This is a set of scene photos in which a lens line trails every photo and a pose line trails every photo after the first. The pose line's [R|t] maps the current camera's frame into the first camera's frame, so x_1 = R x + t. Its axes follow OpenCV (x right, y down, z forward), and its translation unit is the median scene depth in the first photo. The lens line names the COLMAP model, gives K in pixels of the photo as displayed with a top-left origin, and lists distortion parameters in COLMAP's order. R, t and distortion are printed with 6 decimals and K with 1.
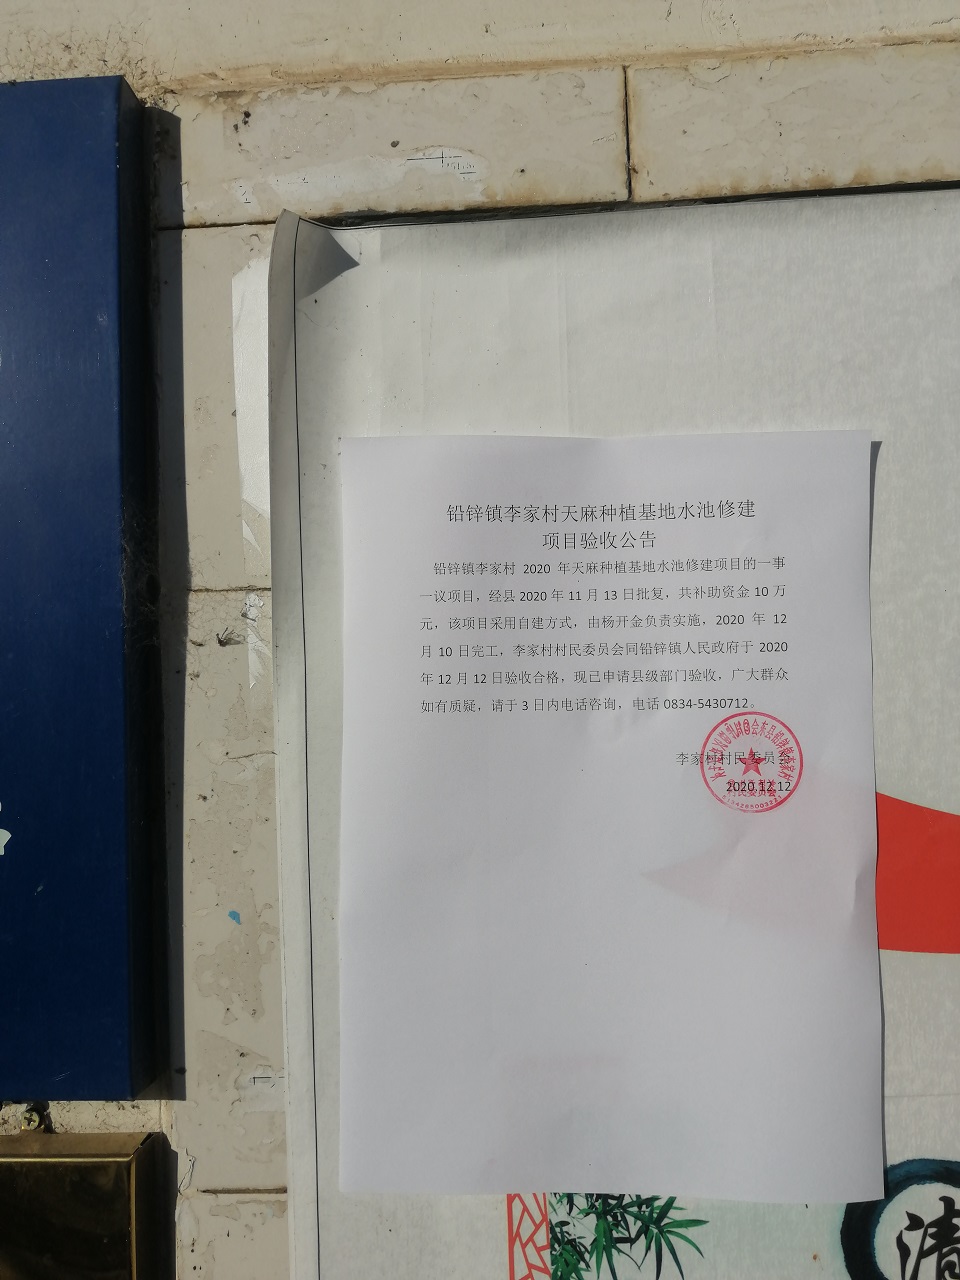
lens RADIAL K [[1004.7, 0, 480.0], [0, 1004.7, 640.0], [0, 0, 1]] dist [0.065389, -0.083942]
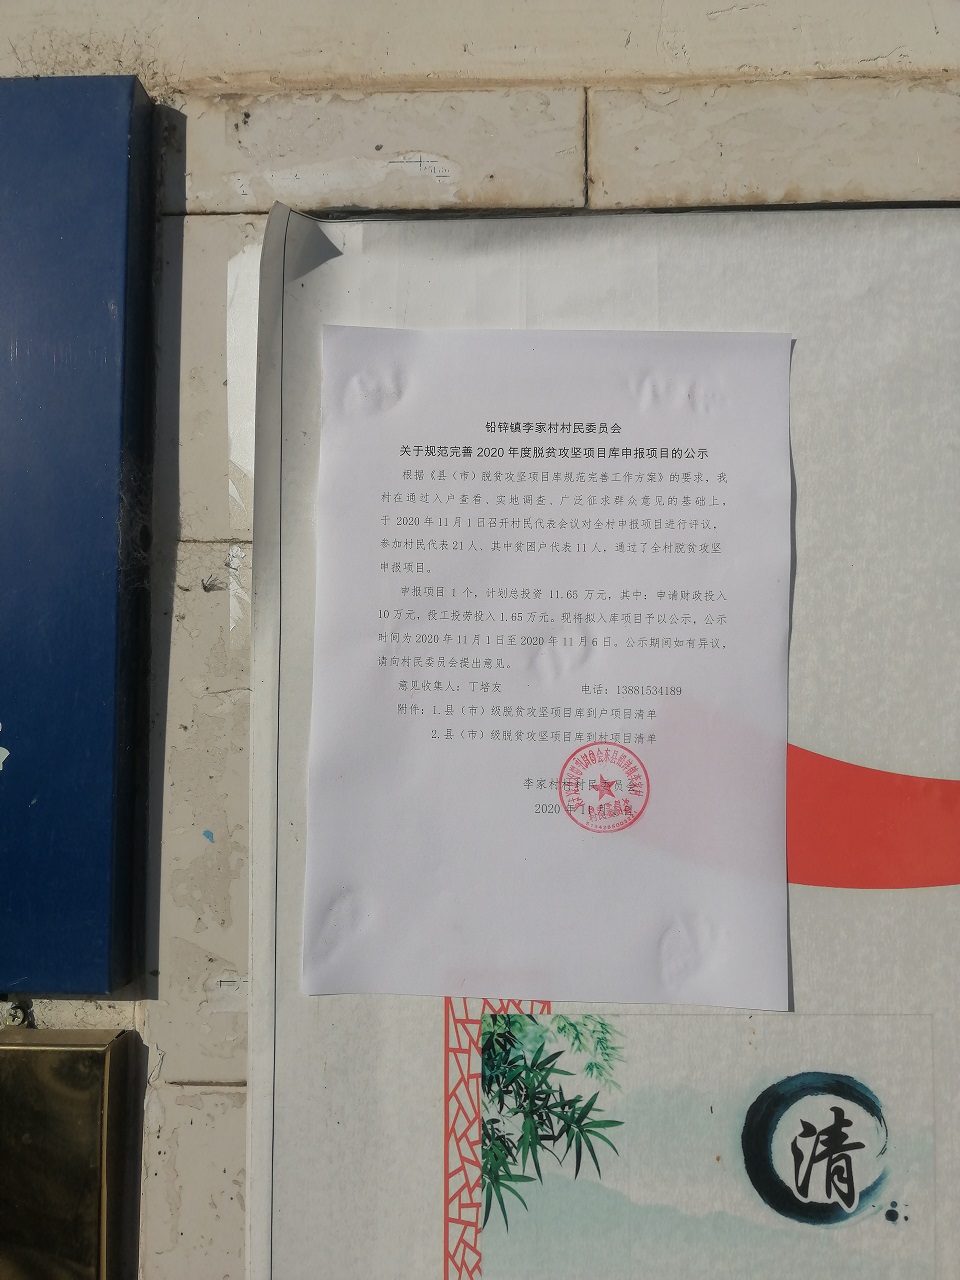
lens RADIAL K [[1004.7, 0, 480.0], [0, 1004.7, 640.0], [0, 0, 1]] dist [0.065389, -0.083942]
pose [[0.999222, 0.036954, 0.013767, 0.031994], [-0.036890, 0.999307, -0.004884, 0.053549], [-0.013938, 0.004372, 0.999893, -0.114796]]
